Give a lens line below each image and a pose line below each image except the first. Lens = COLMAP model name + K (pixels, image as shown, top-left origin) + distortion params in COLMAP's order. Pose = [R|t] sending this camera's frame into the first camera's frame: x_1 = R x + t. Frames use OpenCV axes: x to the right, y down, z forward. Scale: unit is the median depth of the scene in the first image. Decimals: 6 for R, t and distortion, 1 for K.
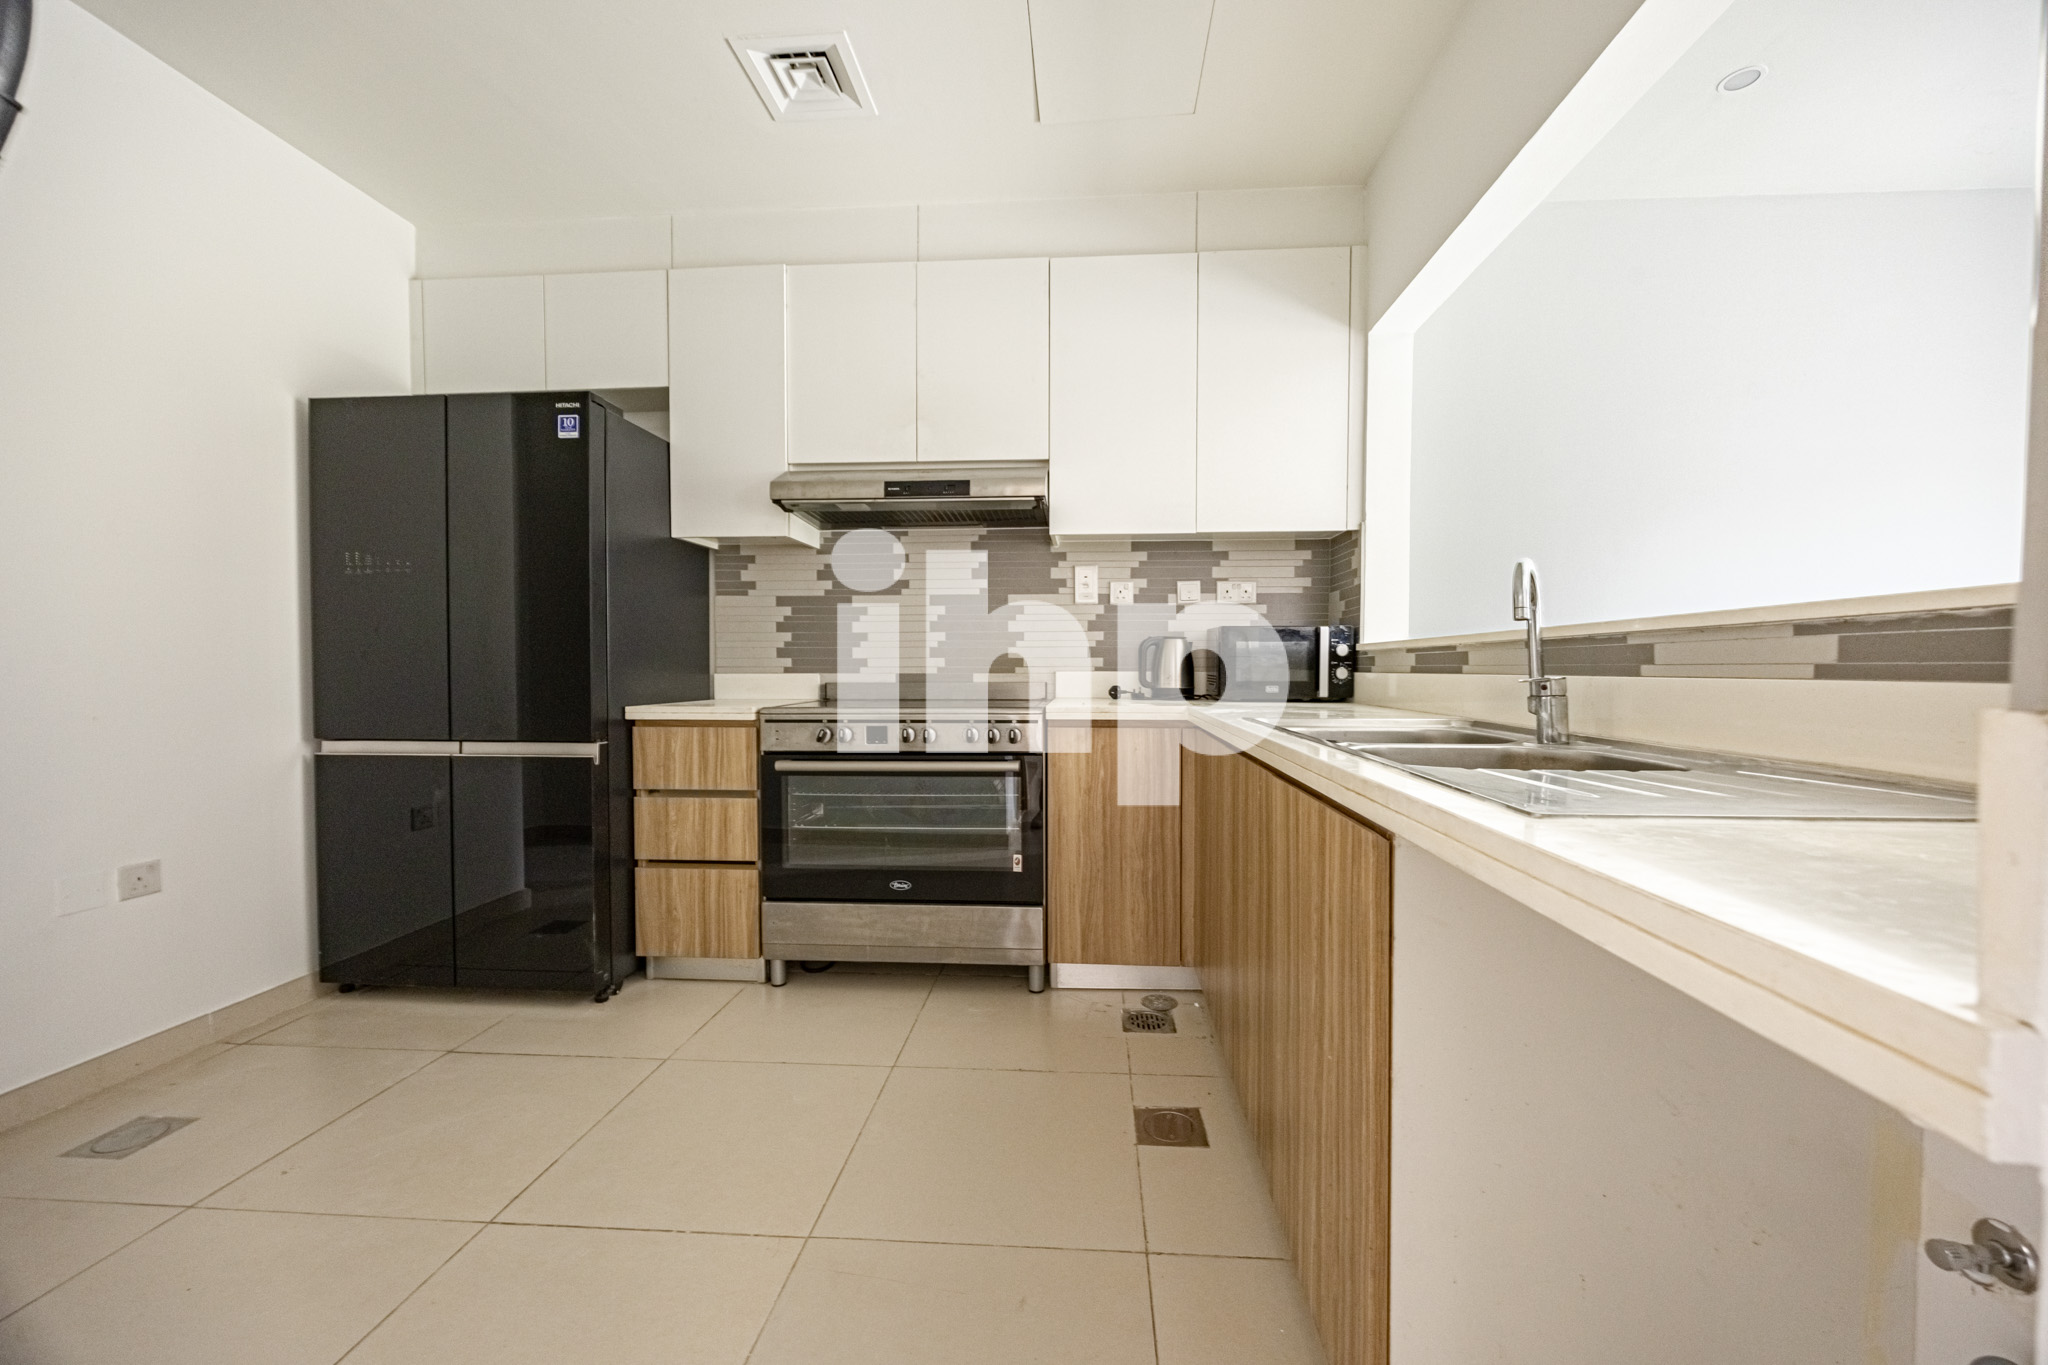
lens RADIAL K [[779.7, 0, 1045.2], [0, 779.7, 681.6], [0, 0, 1]] dist [-0.006365, 0.000134]
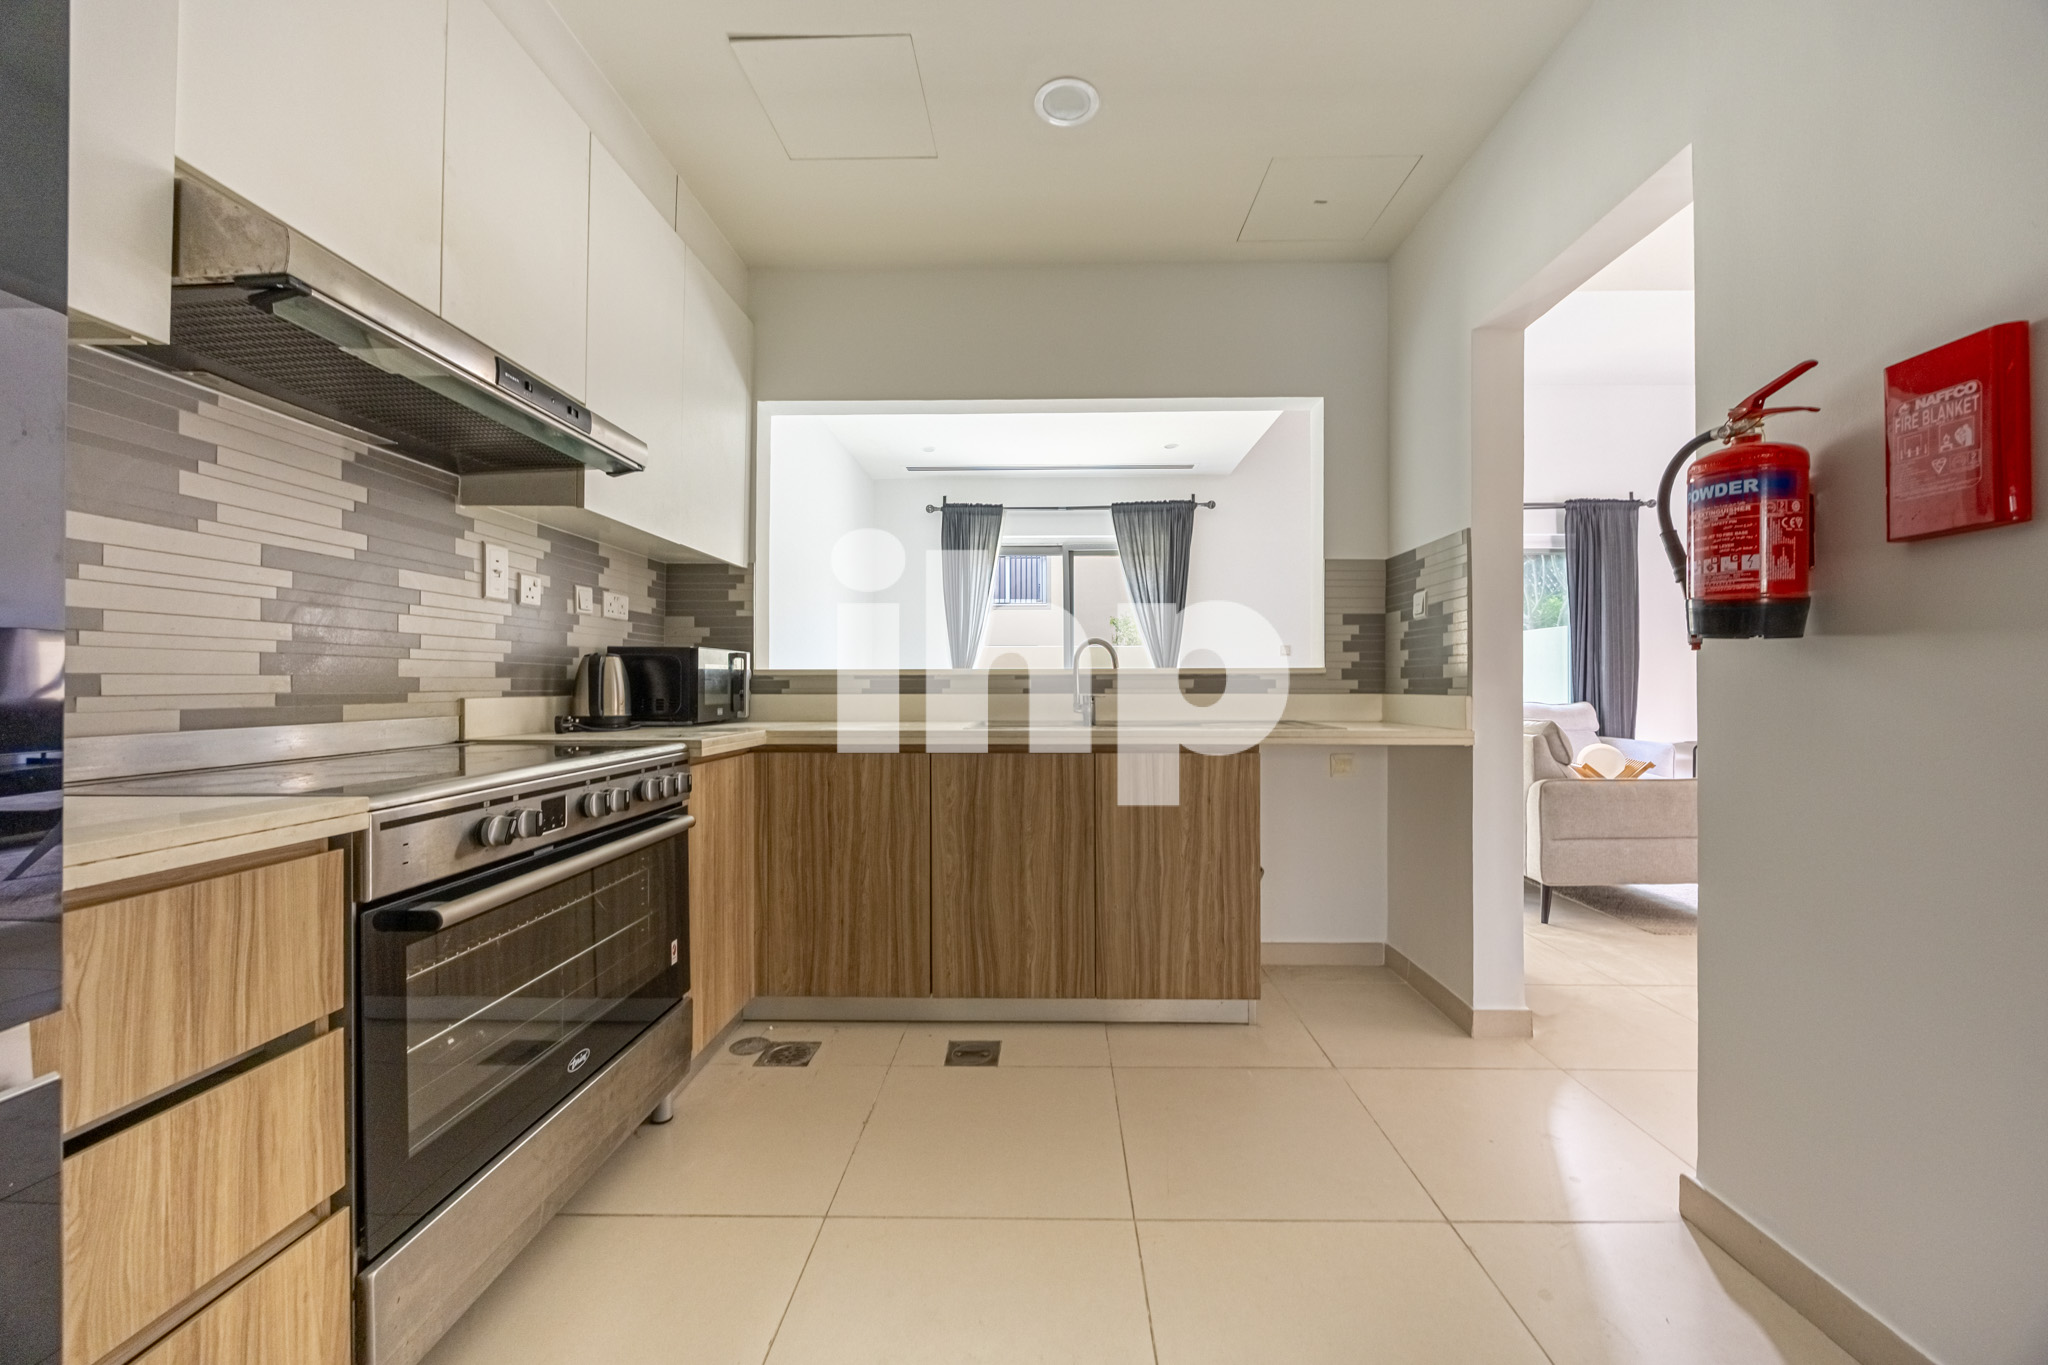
lens RADIAL K [[779.7, 0, 1045.2], [0, 779.7, 681.6], [0, 0, 1]] dist [-0.006365, 0.000134]
pose [[-0.052695, 0.004024, 0.998603, -0.753238], [0.018498, 0.999824, -0.003053, -0.018952], [-0.998439, 0.018312, -0.052760, 0.631990]]
